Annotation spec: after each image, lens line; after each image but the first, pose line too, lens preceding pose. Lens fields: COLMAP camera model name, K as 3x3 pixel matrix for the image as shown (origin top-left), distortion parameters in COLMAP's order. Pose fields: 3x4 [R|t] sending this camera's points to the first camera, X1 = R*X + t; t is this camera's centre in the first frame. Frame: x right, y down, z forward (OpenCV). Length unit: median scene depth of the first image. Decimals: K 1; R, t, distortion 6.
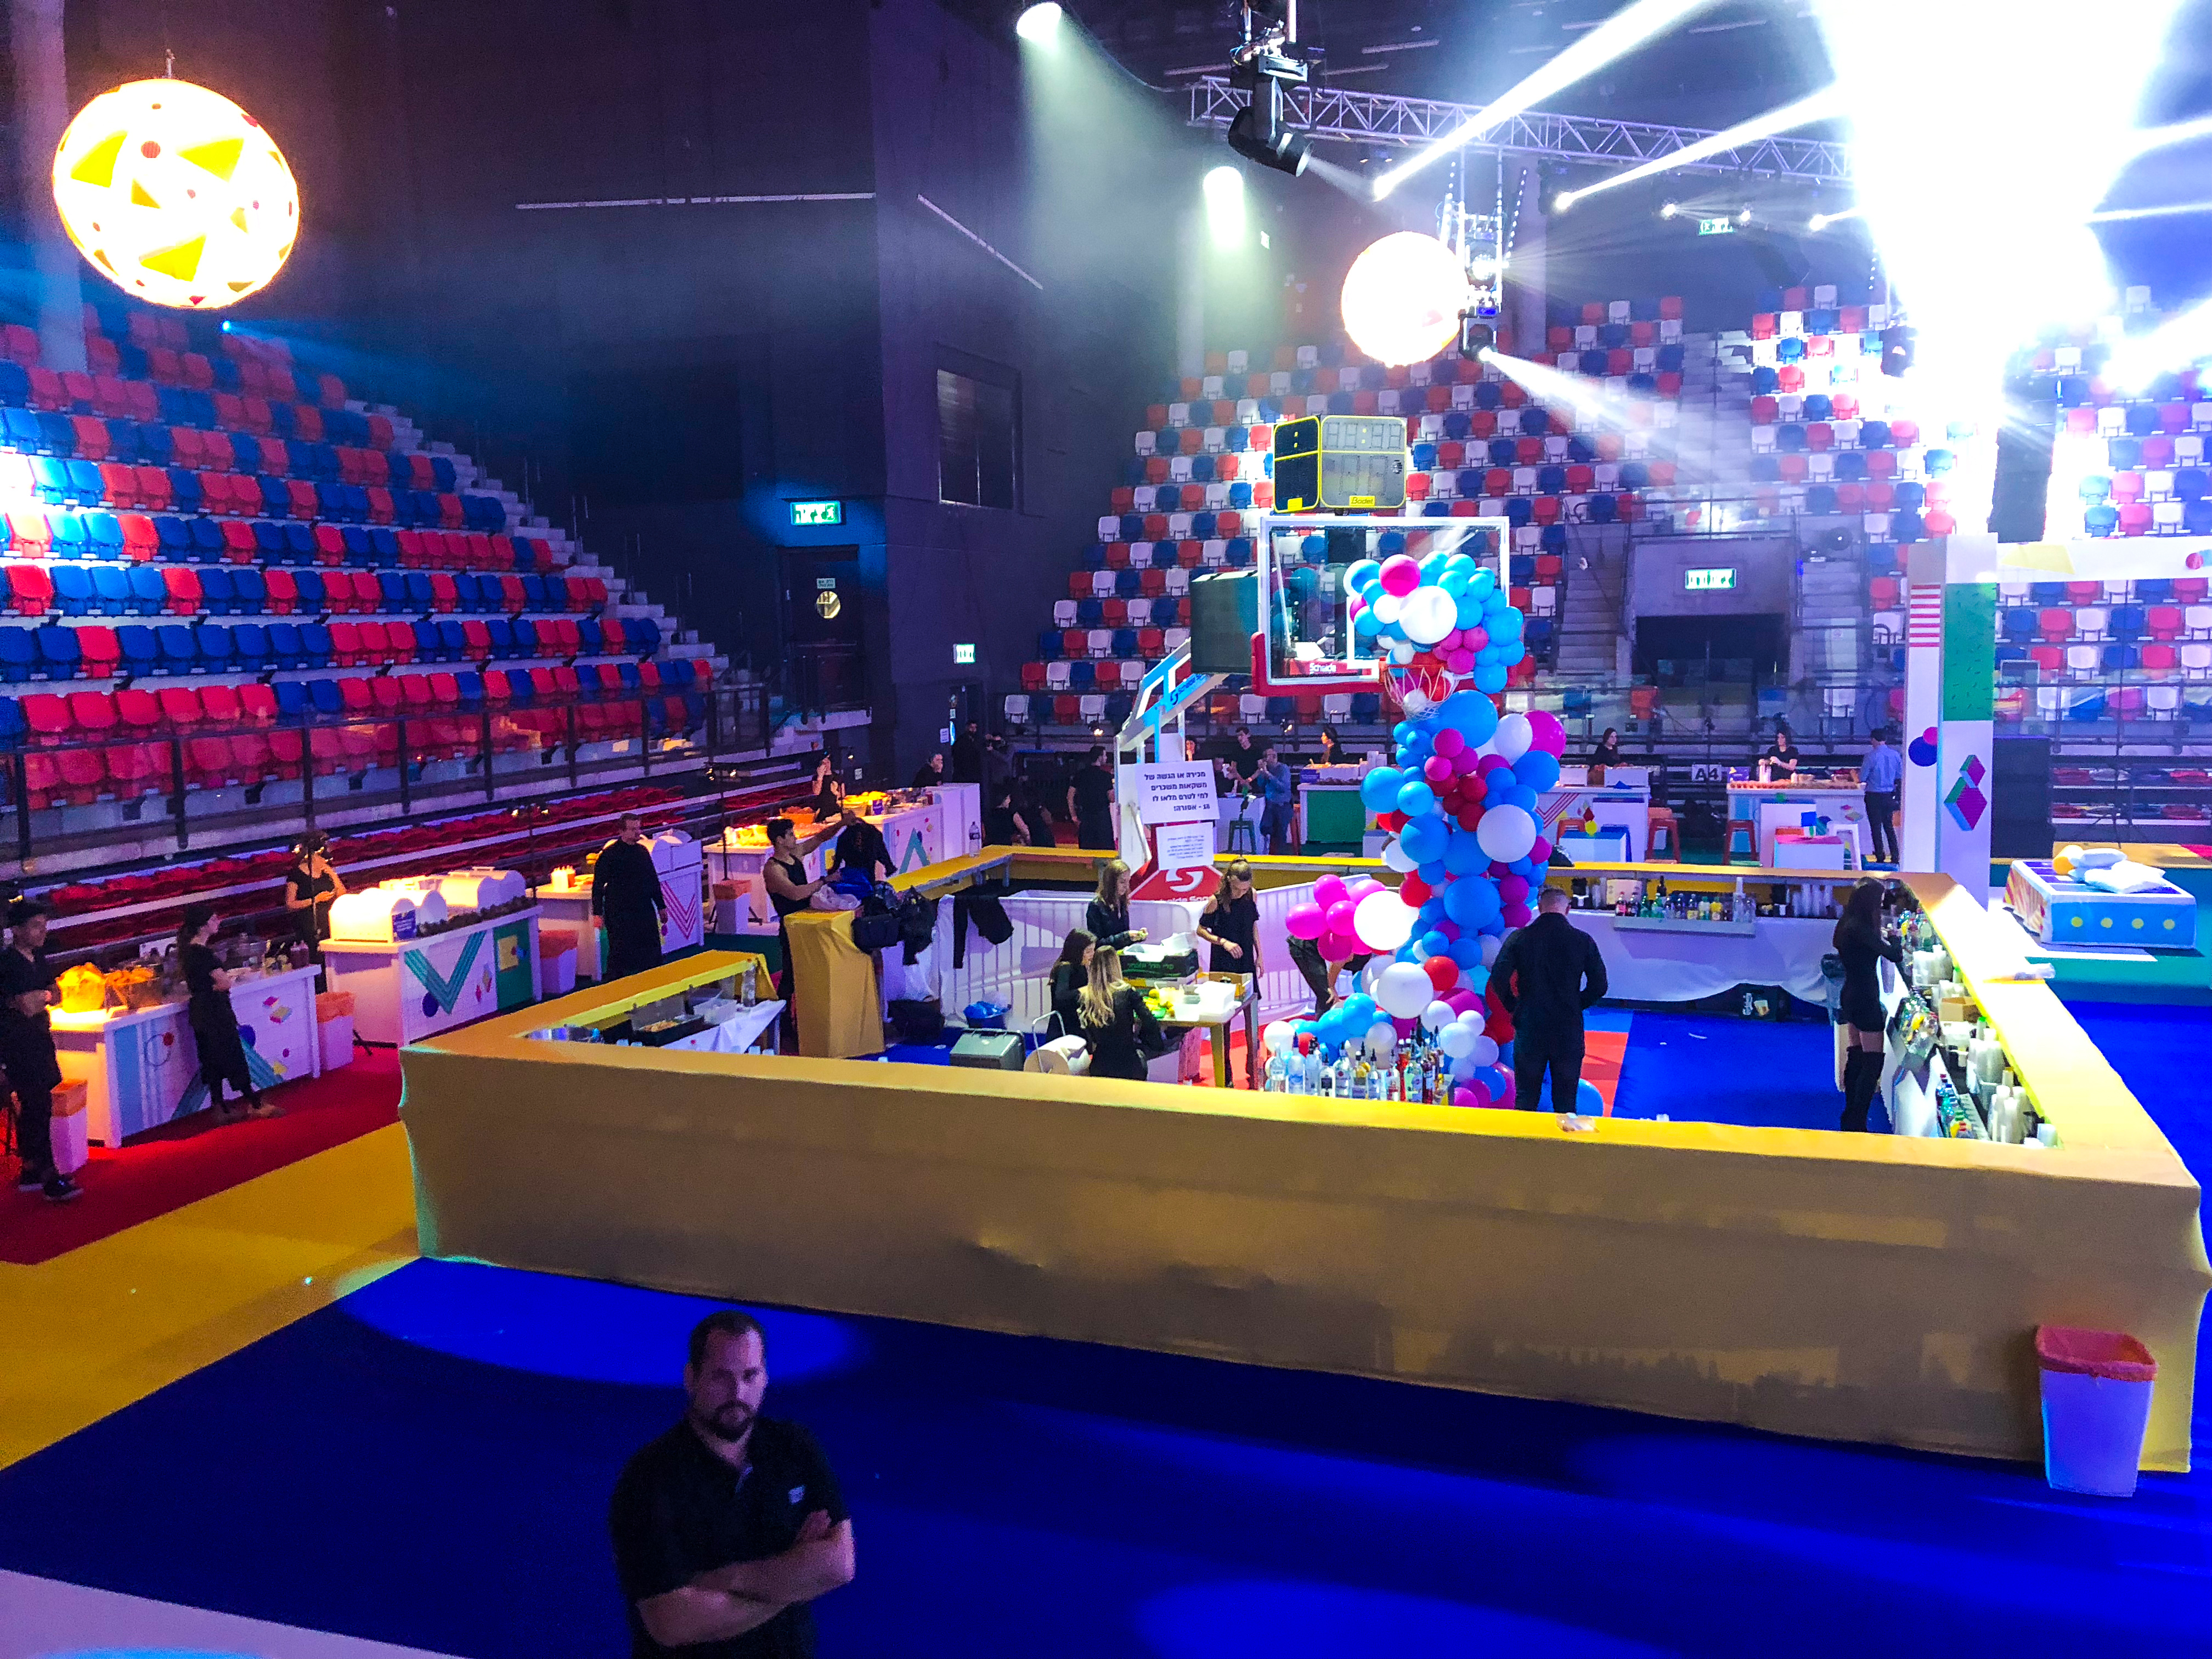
lens RADIAL K [[1809.8, 0, 1112.7], [0, 1809.8, 826.7], [0, 0, 1]] dist [0.032528, -0.022617]
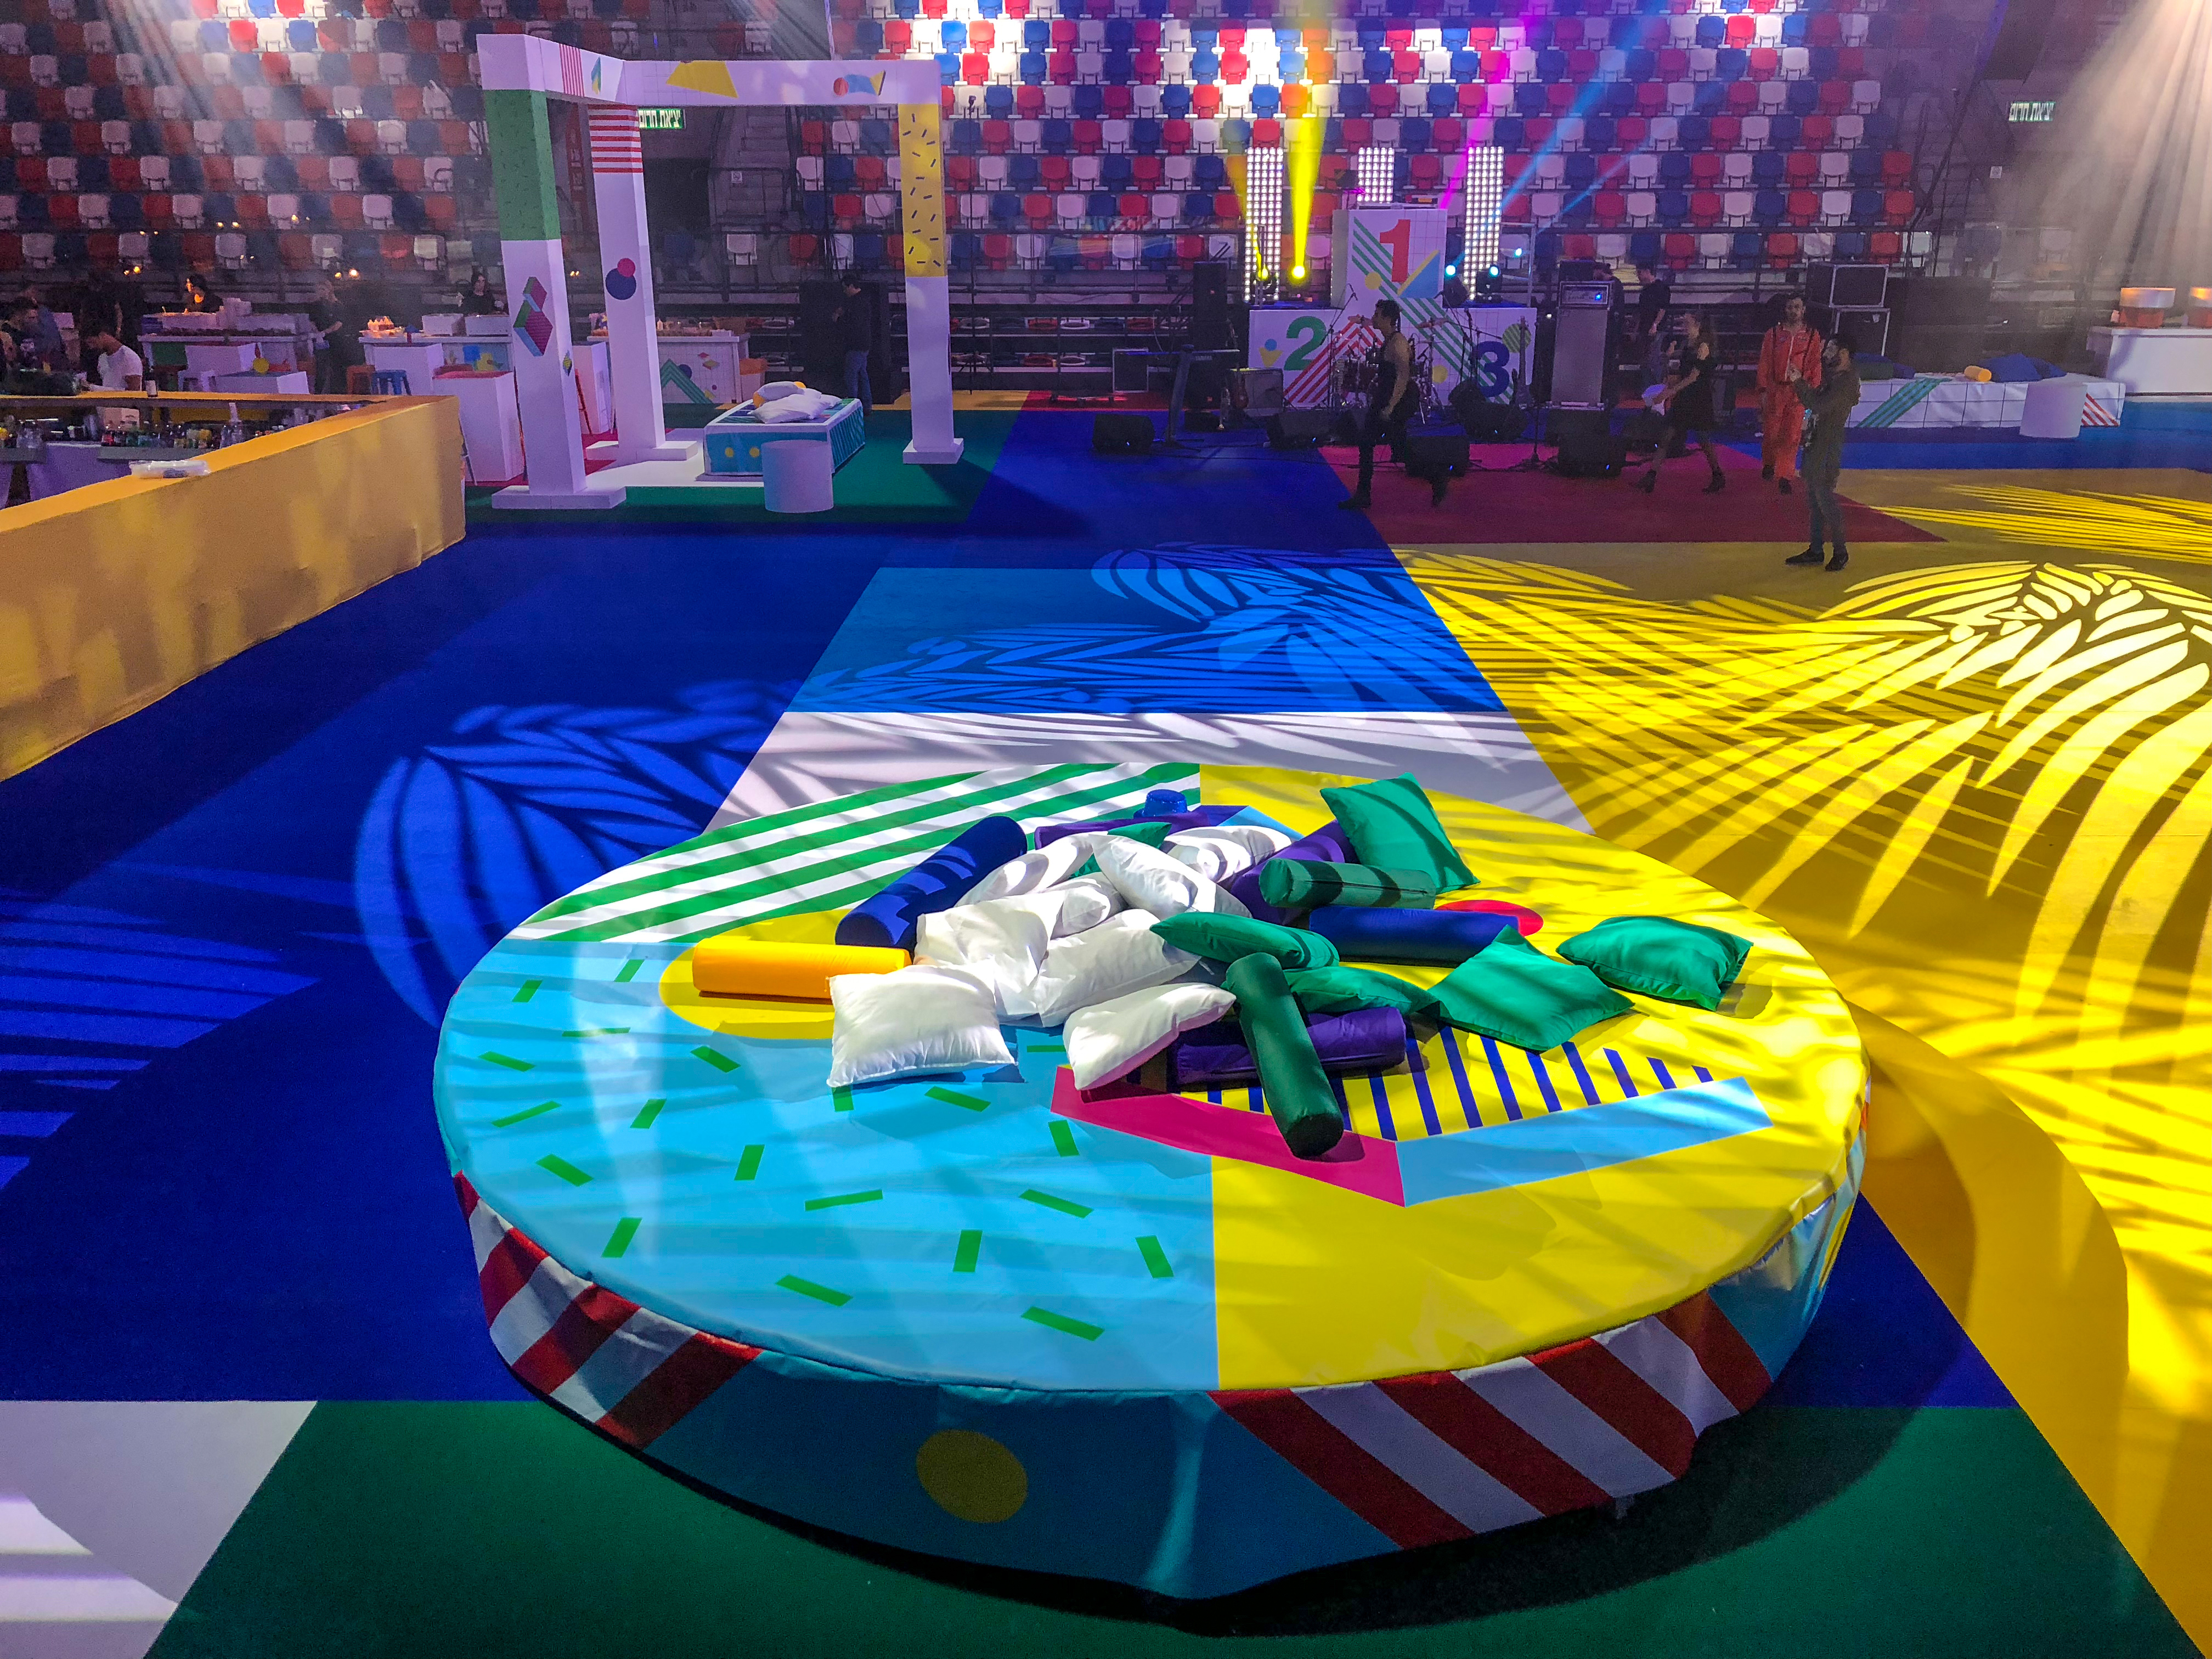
lens RADIAL K [[1809.8, 0, 1113.4], [0, 1809.8, 820.2], [0, 0, 1]] dist [0.032528, -0.022617]
pose [[0.954059, -0.080431, 0.288621, 0.423215], [0.017165, 0.976386, 0.215352, 0.037610], [-0.299127, -0.200504, 0.932910, -0.065054]]
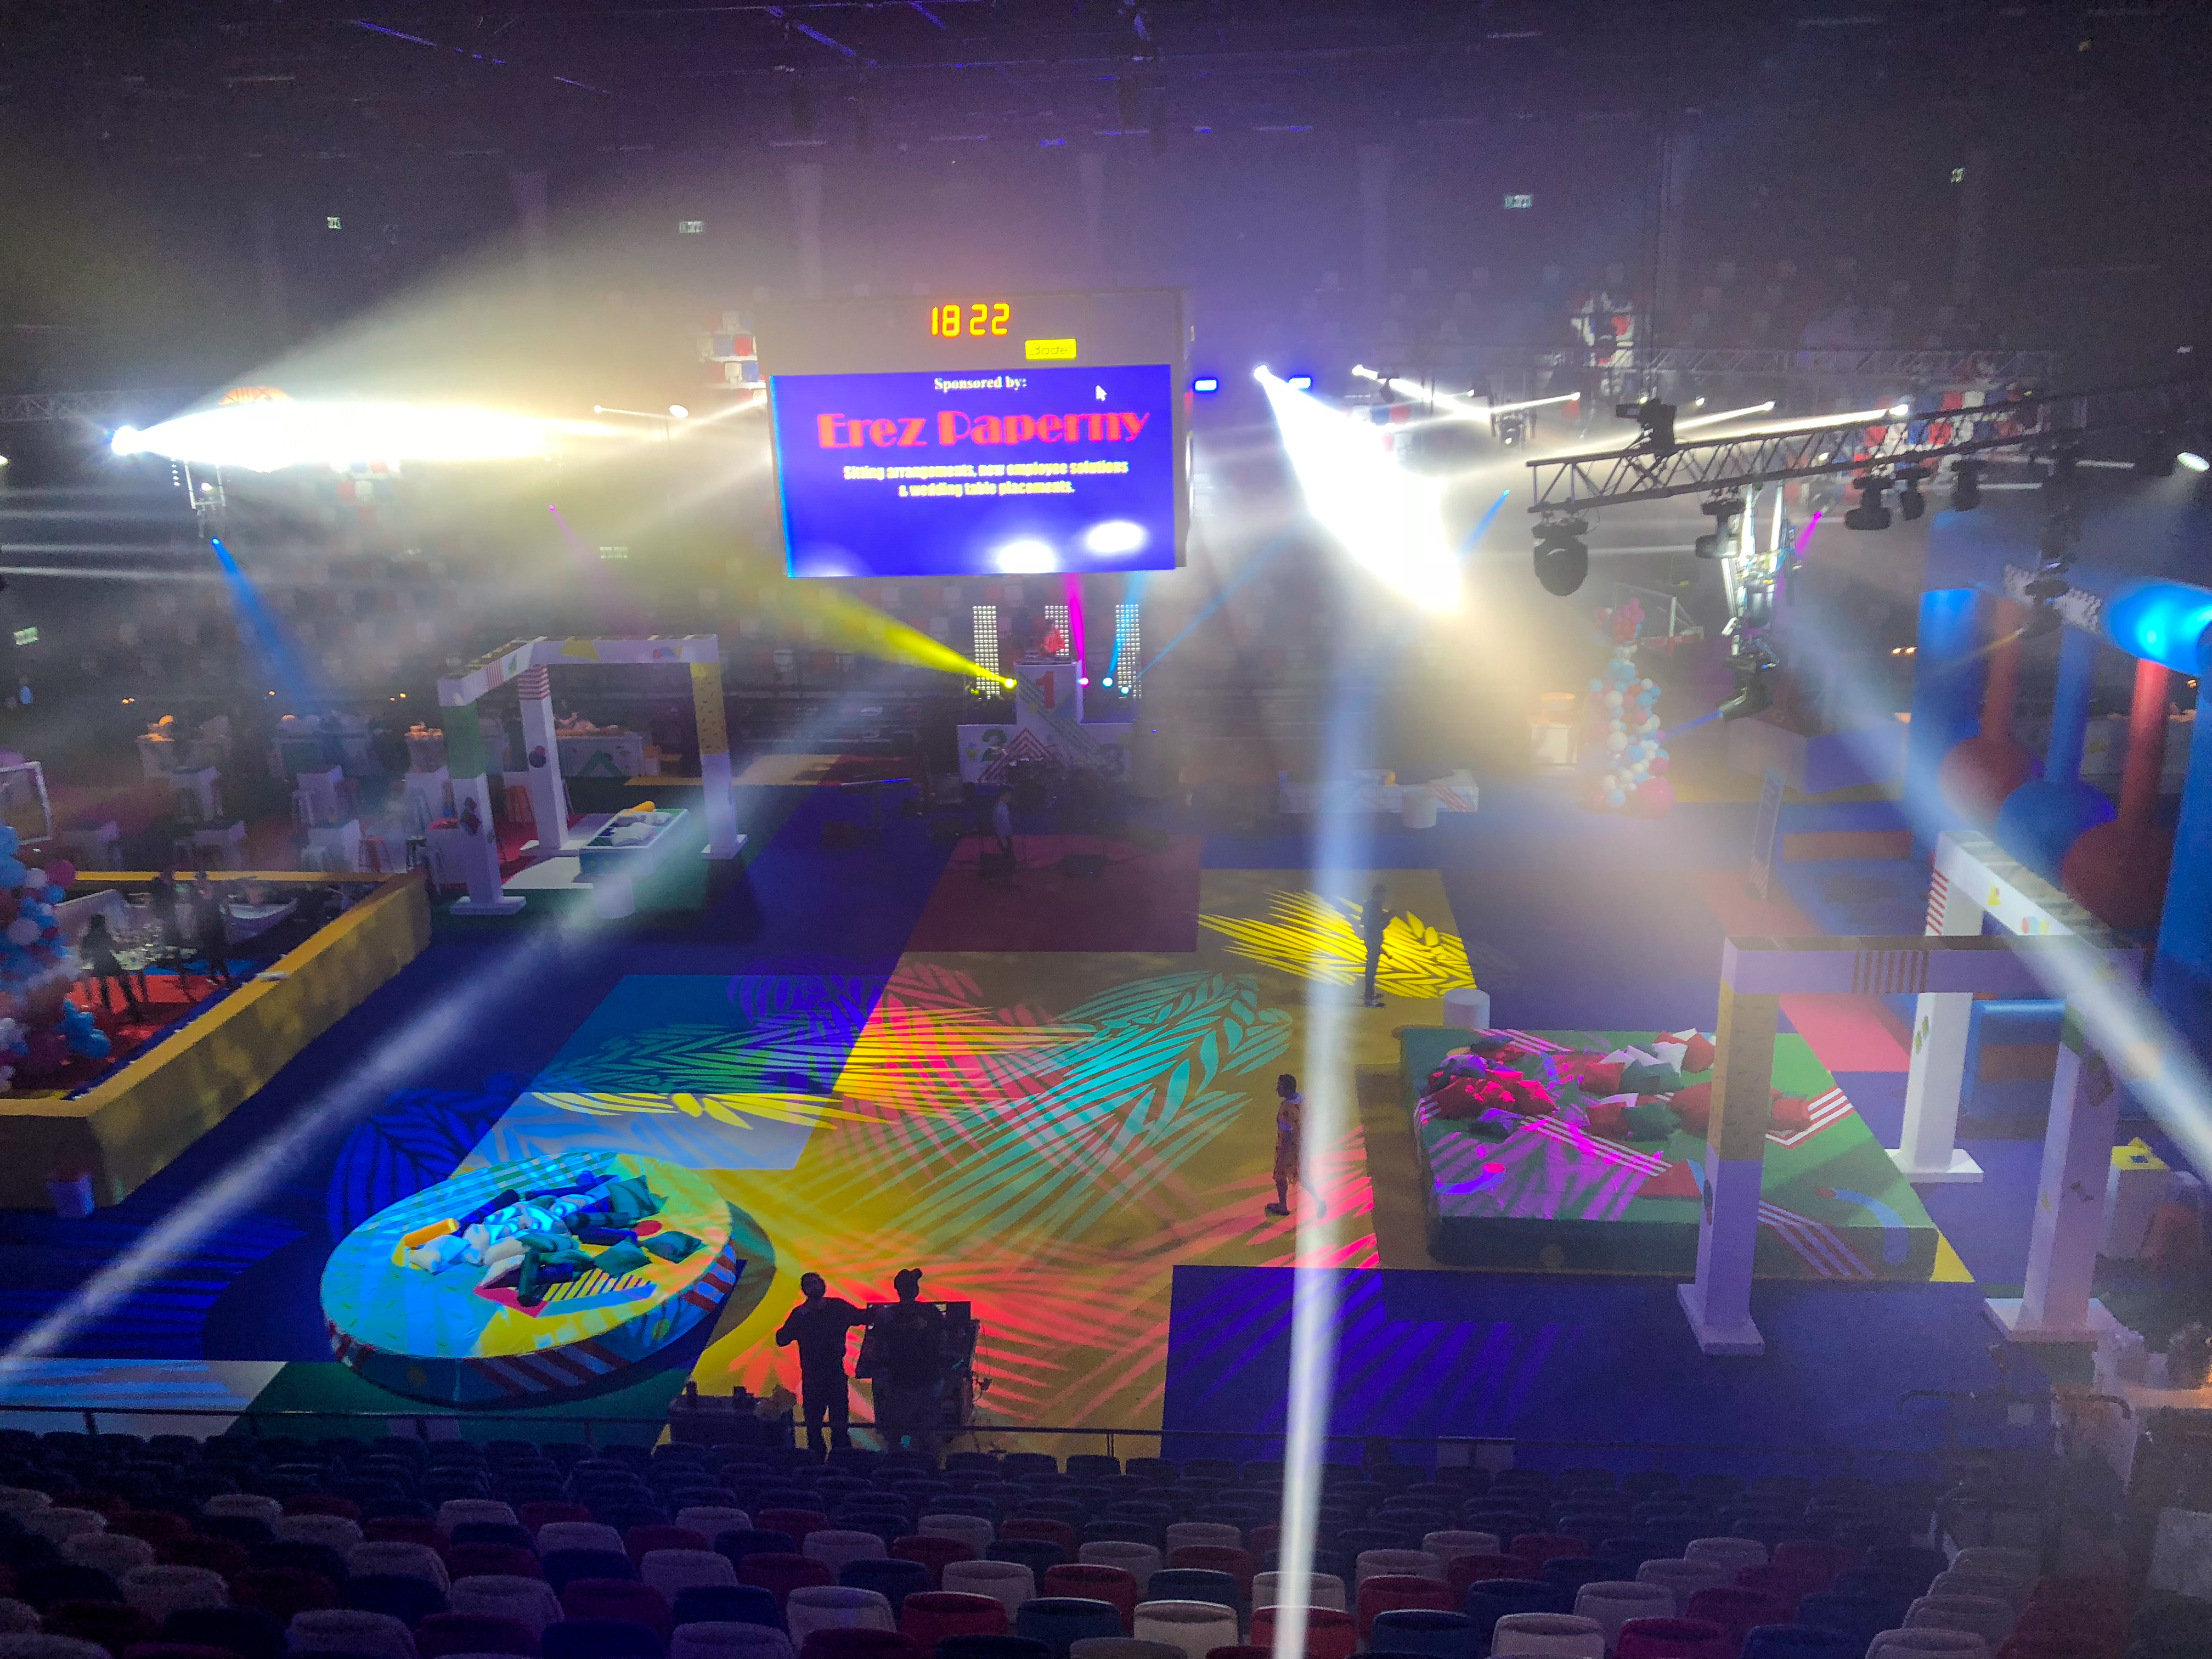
lens RADIAL K [[1809.8, 0, 1111.0], [0, 1809.8, 886.6], [0, 0, 1]] dist [0.032528, -0.022617]
pose [[0.971434, -0.077560, 0.224278, 0.621646], [0.029254, 0.977013, 0.211161, -0.288561], [-0.235500, -0.198568, 0.951373, -0.828114]]
